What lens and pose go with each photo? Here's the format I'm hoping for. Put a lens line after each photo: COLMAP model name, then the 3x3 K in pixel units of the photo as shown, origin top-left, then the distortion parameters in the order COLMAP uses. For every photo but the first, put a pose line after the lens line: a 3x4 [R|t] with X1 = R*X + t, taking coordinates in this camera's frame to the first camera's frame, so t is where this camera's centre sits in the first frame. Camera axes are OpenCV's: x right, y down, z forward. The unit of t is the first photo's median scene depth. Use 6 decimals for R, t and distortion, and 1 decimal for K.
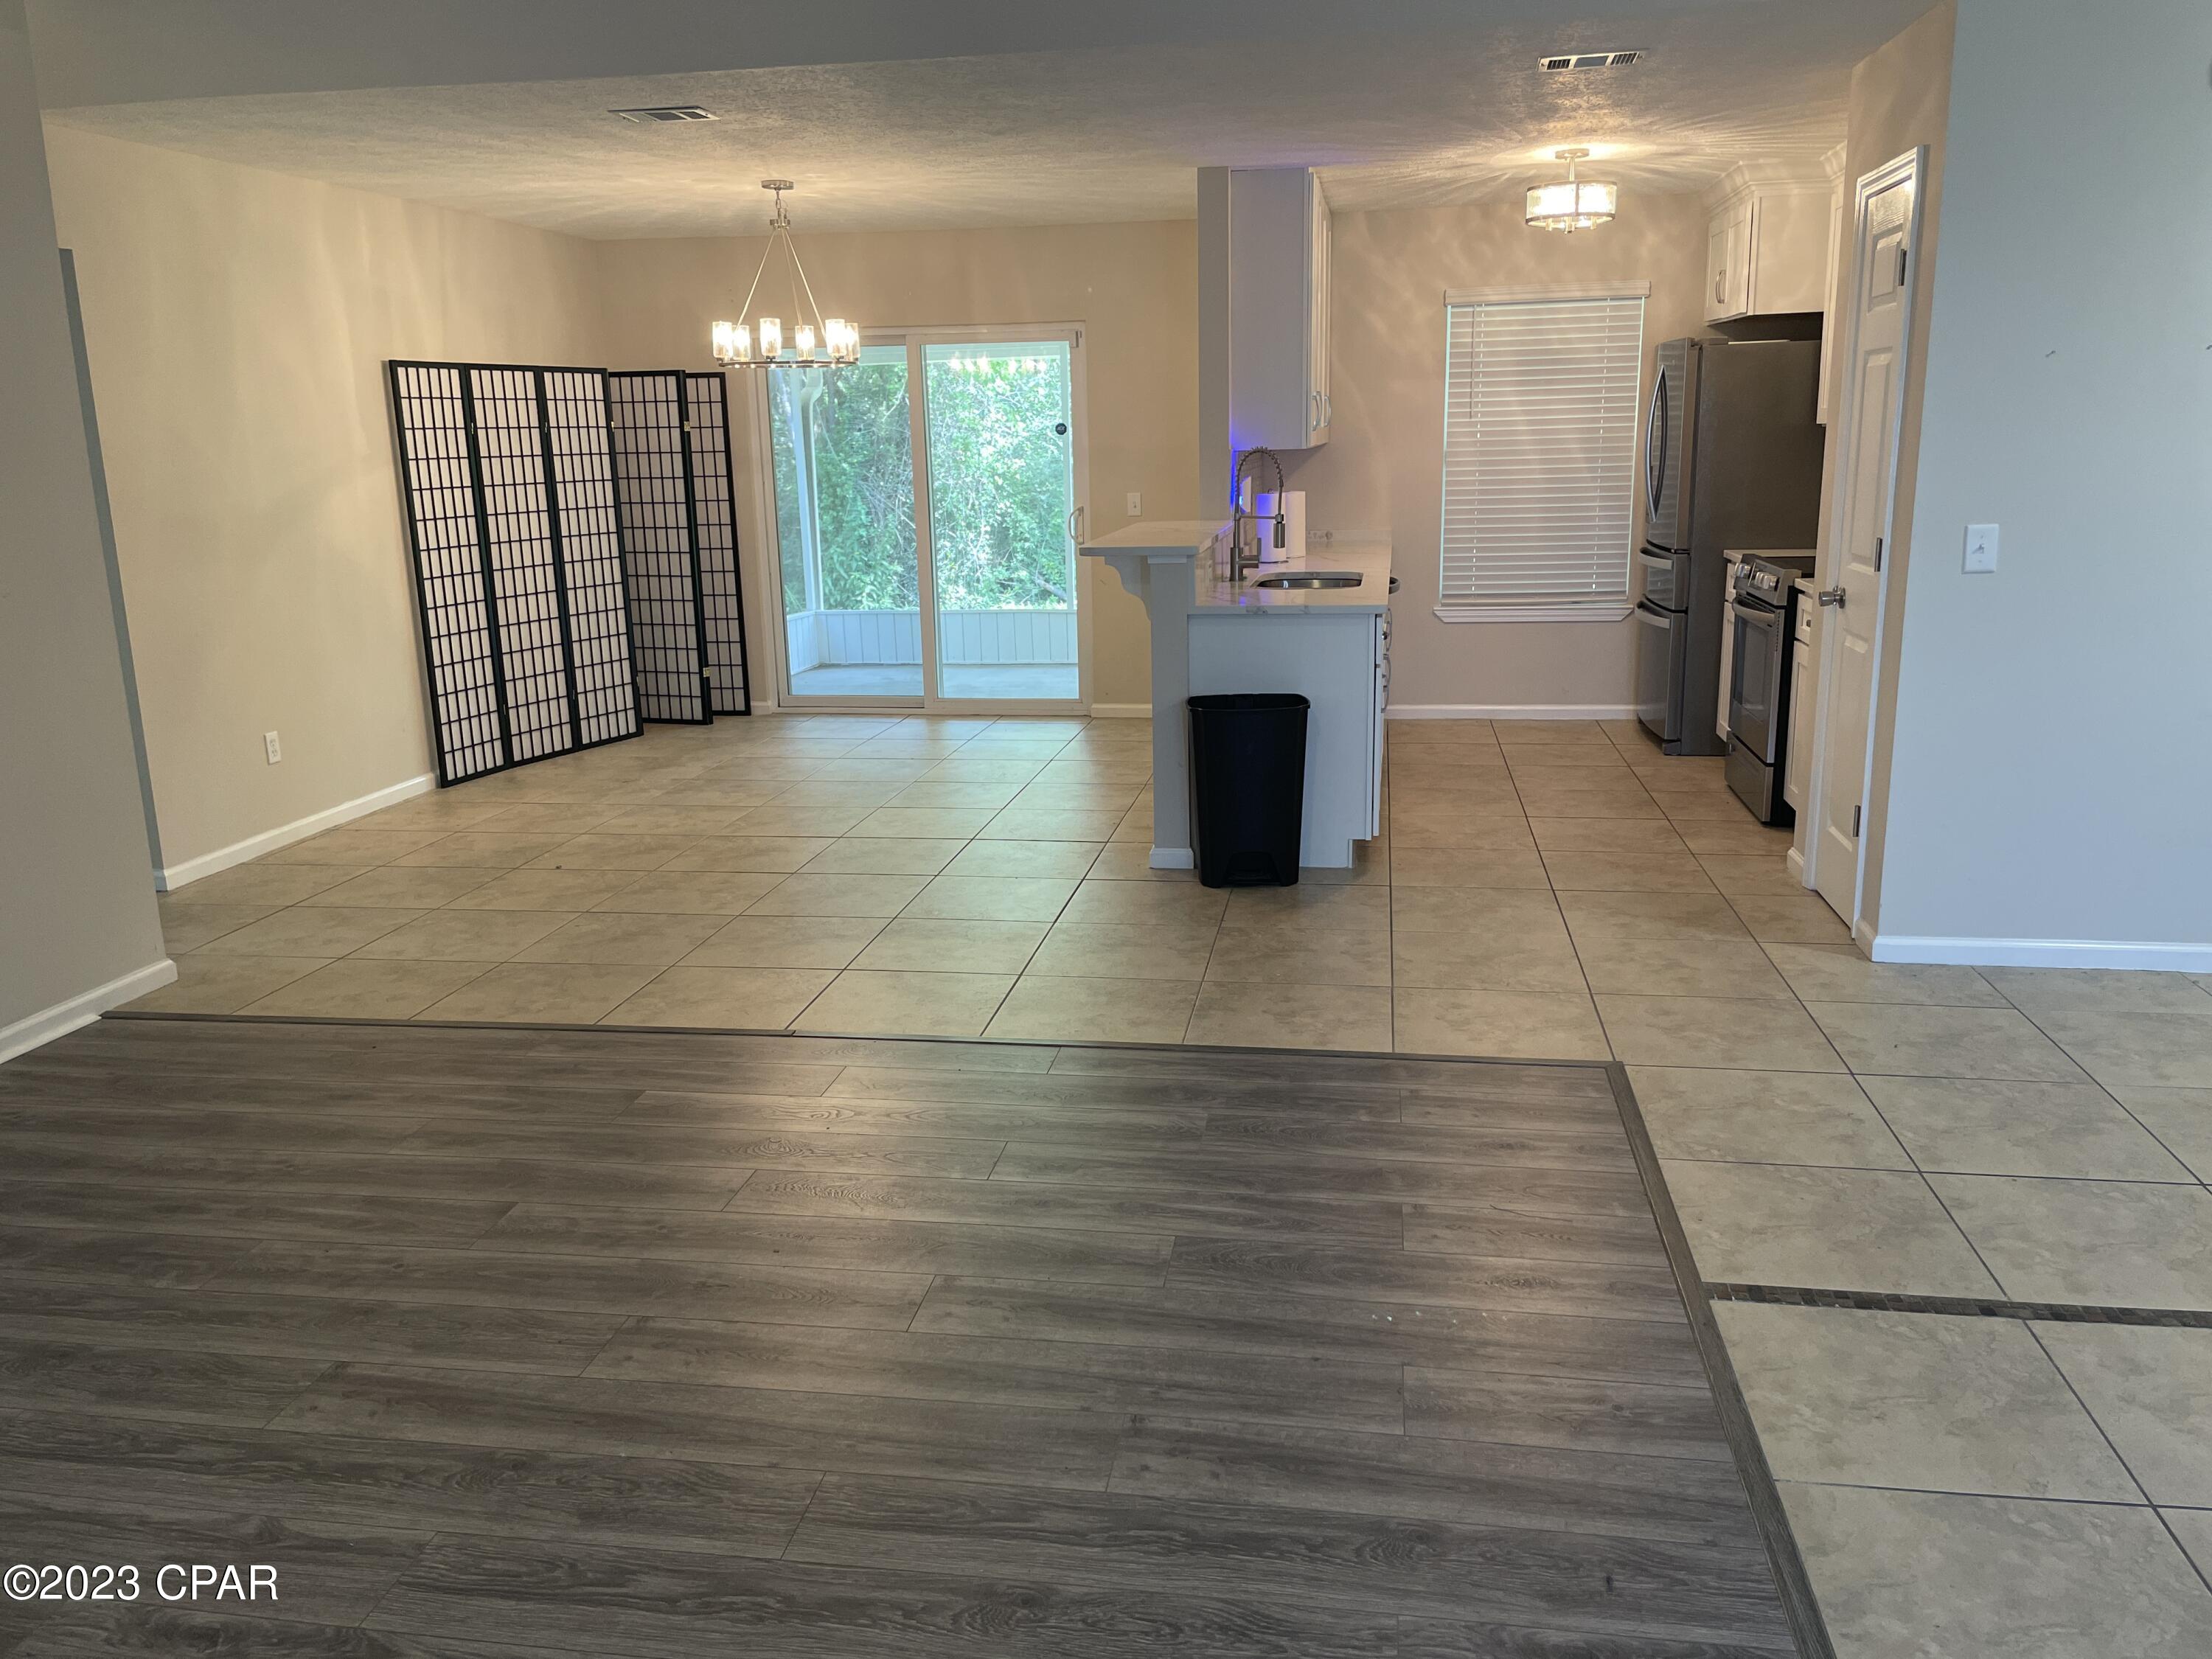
lens RADIAL K [[1667.7, 0, 1109.0], [0, 1667.7, 818.5], [0, 0, 1]] dist [0.069964, -0.084360]
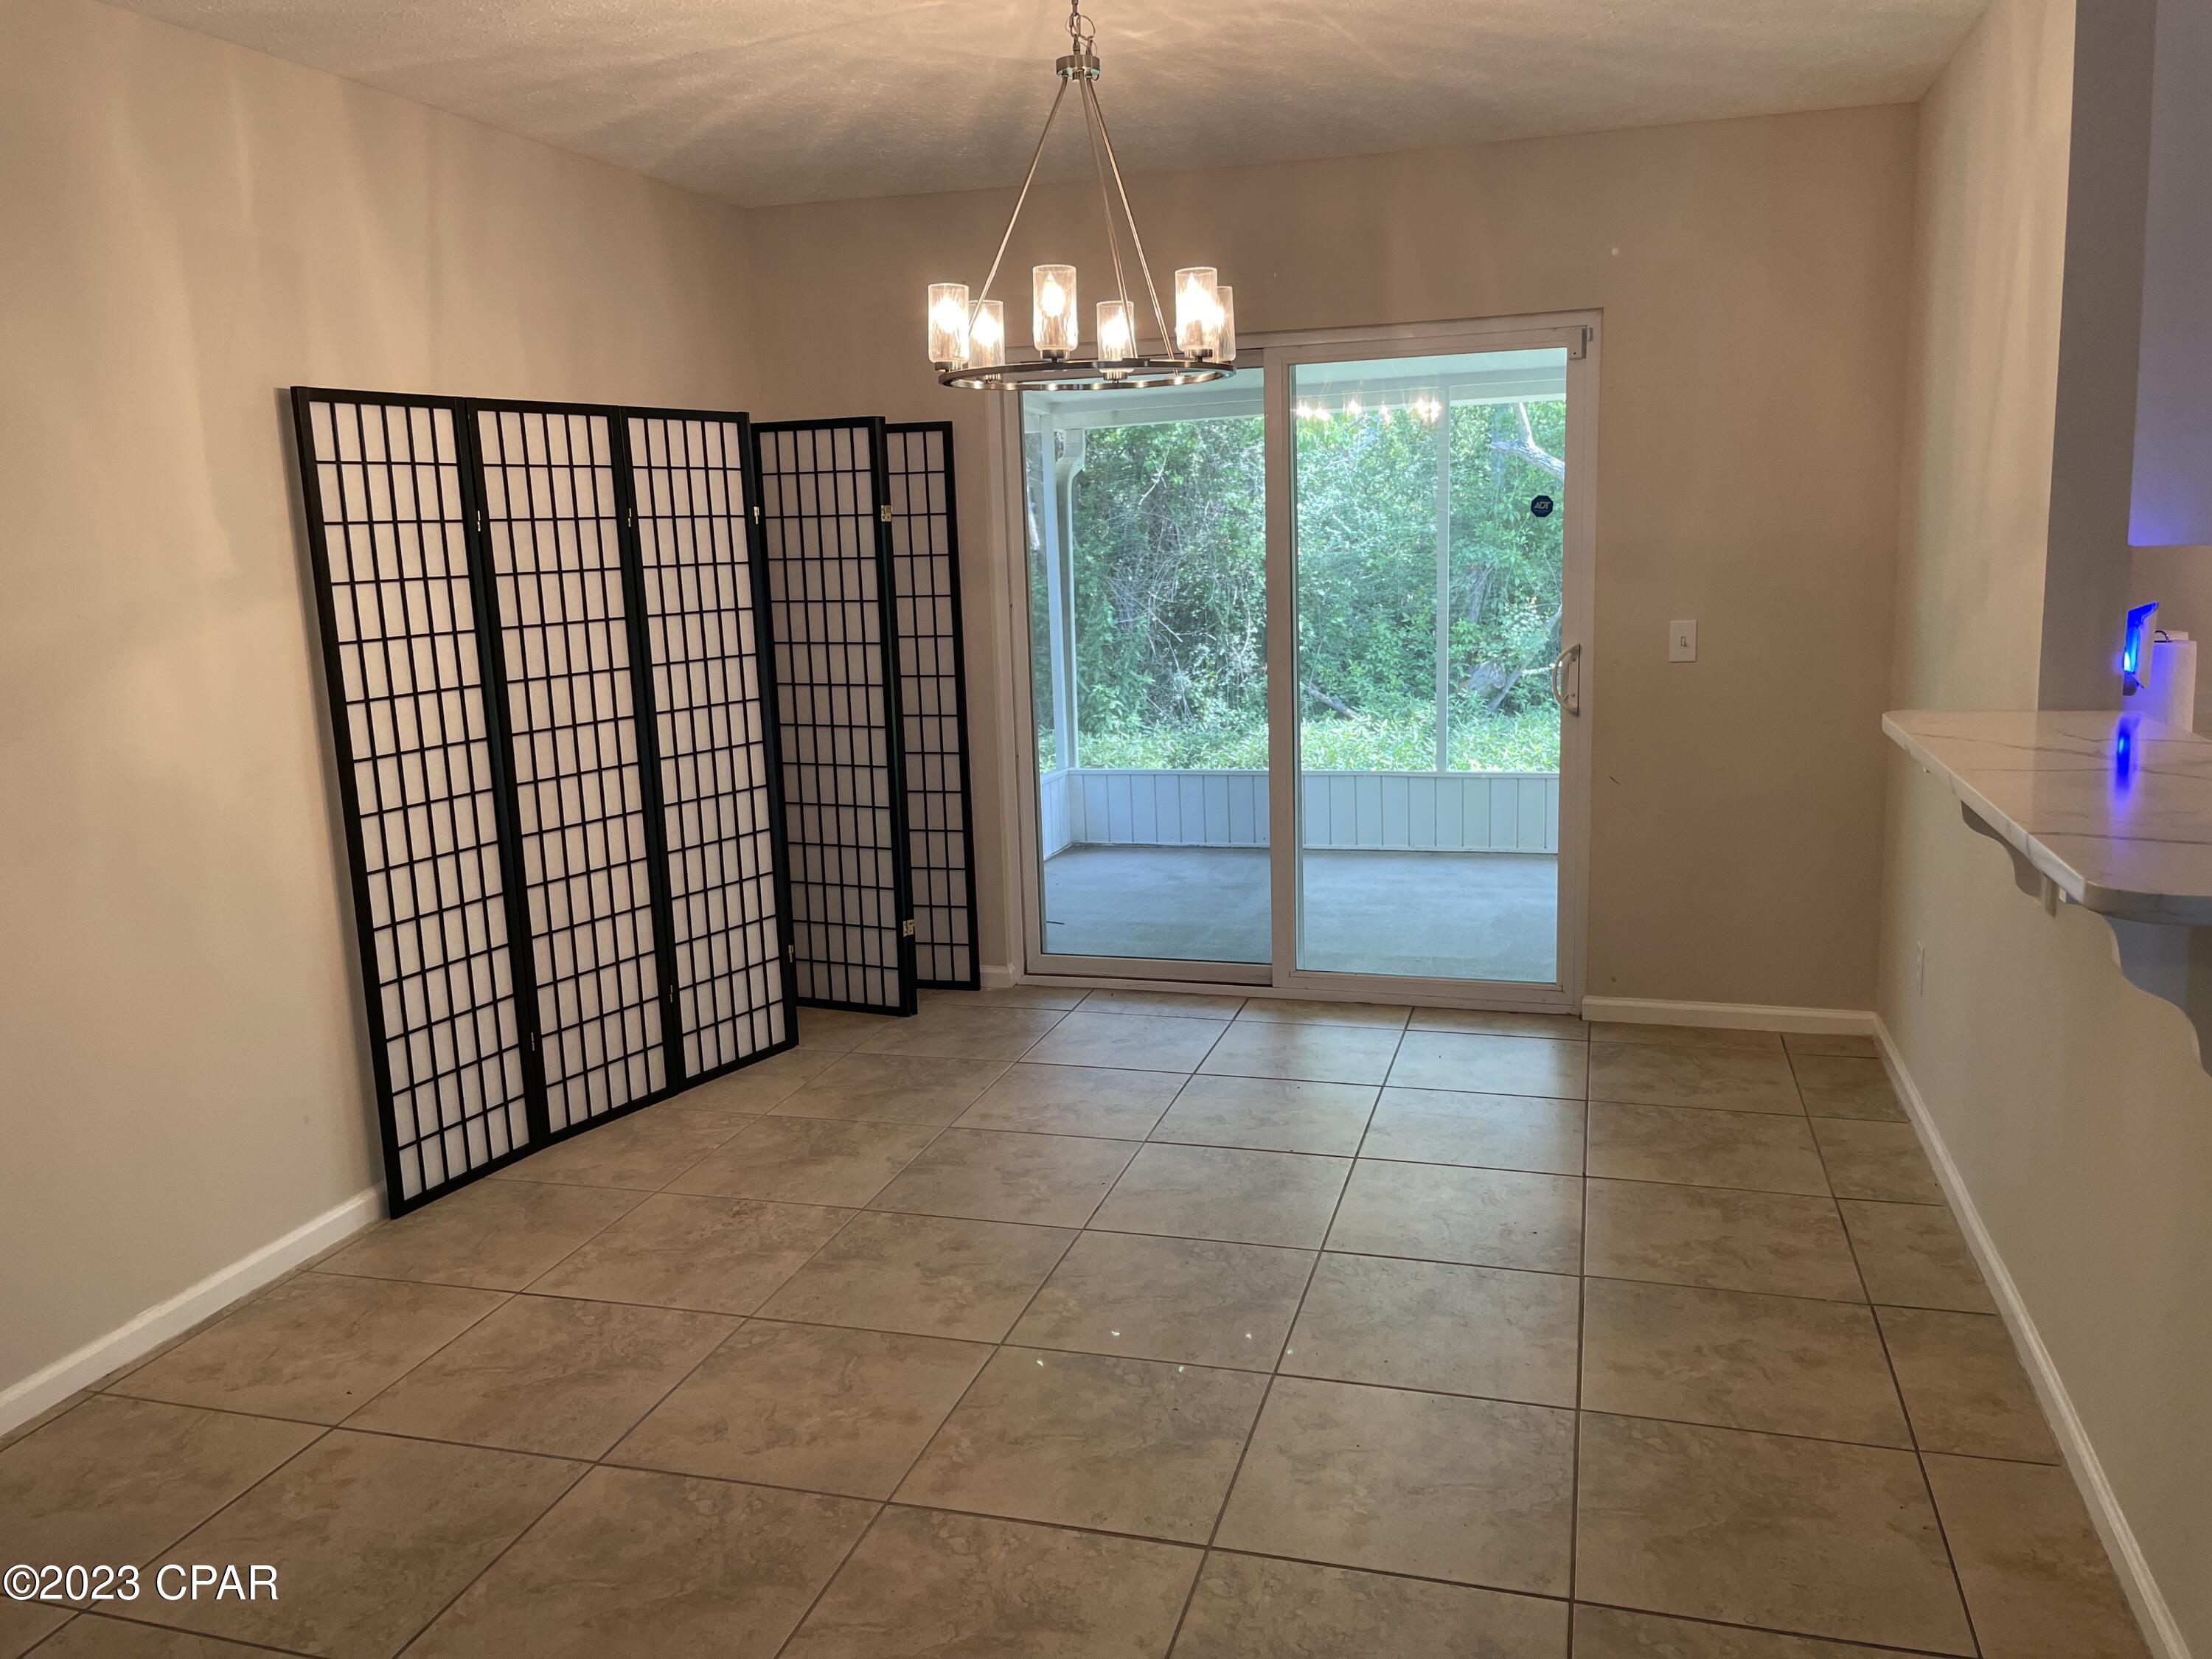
lens RADIAL K [[1667.7, 0, 1115.4], [0, 1667.7, 819.2], [0, 0, 1]] dist [0.069964, -0.084360]
pose [[0.992405, 0.011577, -0.122465, -0.106160], [-0.017400, 0.998762, -0.046591, -0.108250], [0.121775, 0.048368, 0.991379, 0.466441]]
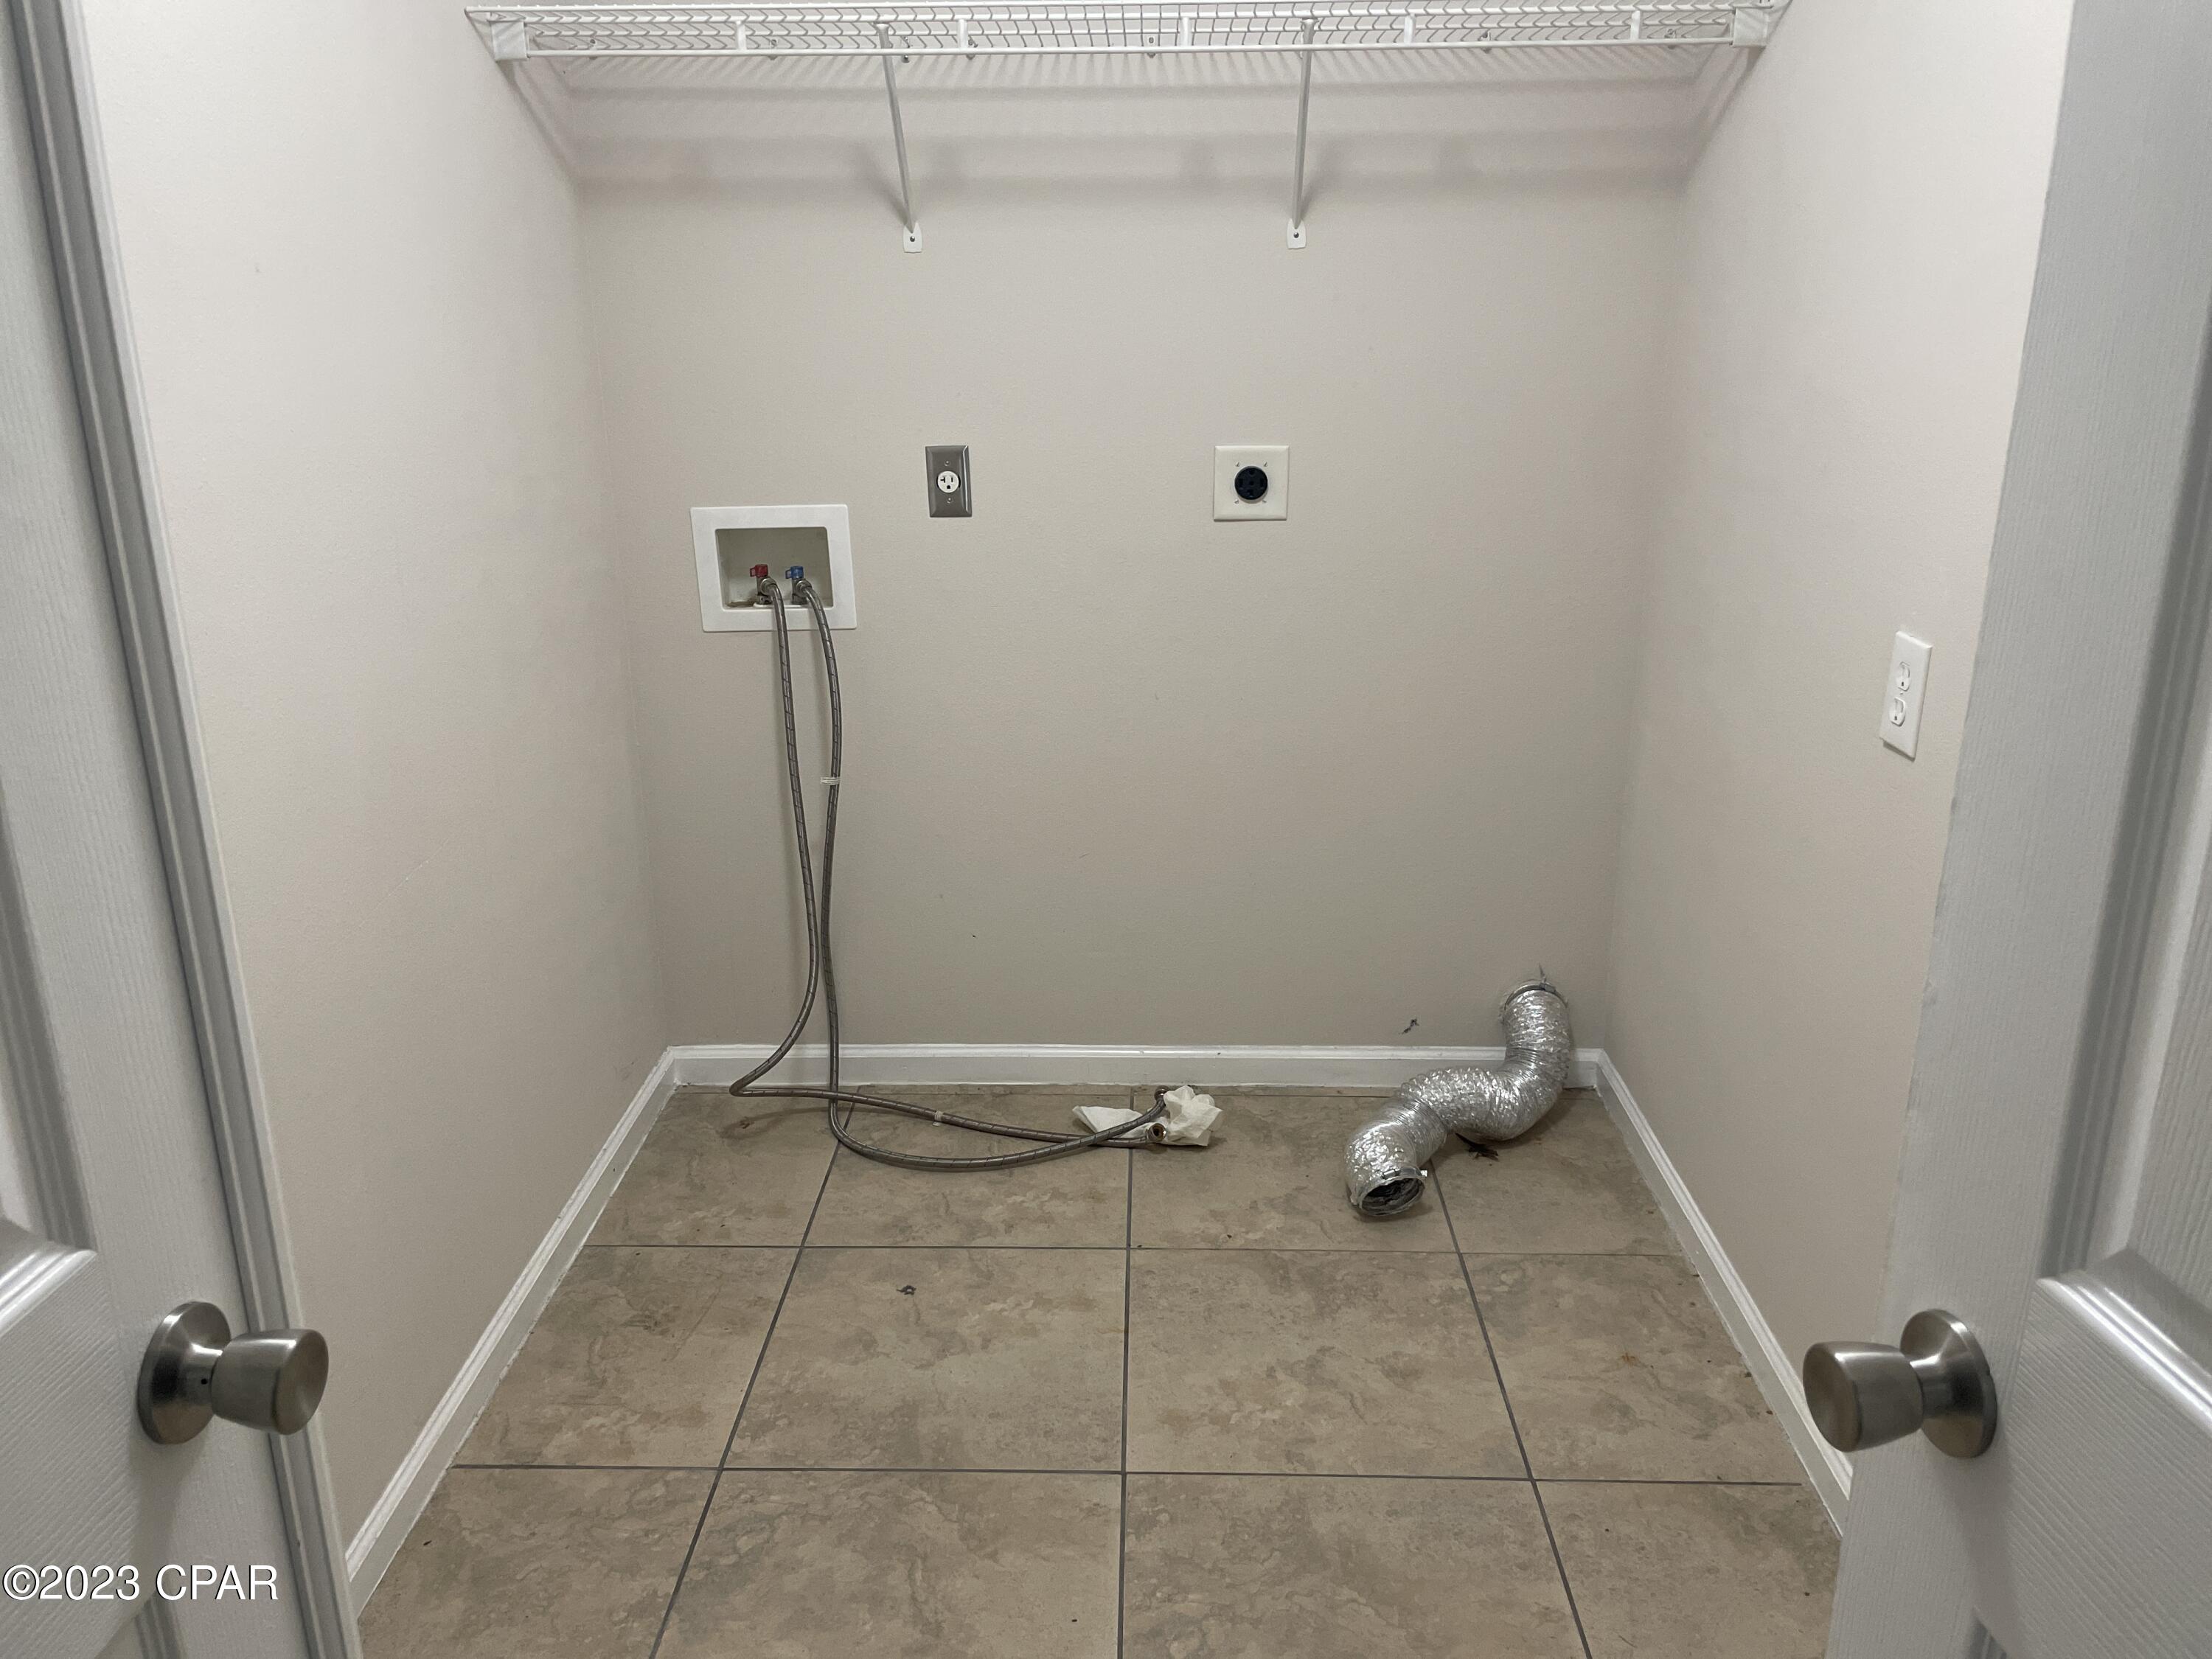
lens RADIAL K [[1667.7, 0, 1125.9], [0, 1667.7, 813.0], [0, 0, 1]] dist [0.069964, -0.084360]
pose [[0.989435, -0.023431, 0.143074, -0.097435], [0.008745, 0.994703, 0.102421, -0.120651], [-0.144716, -0.100088, 0.984398, 0.519244]]
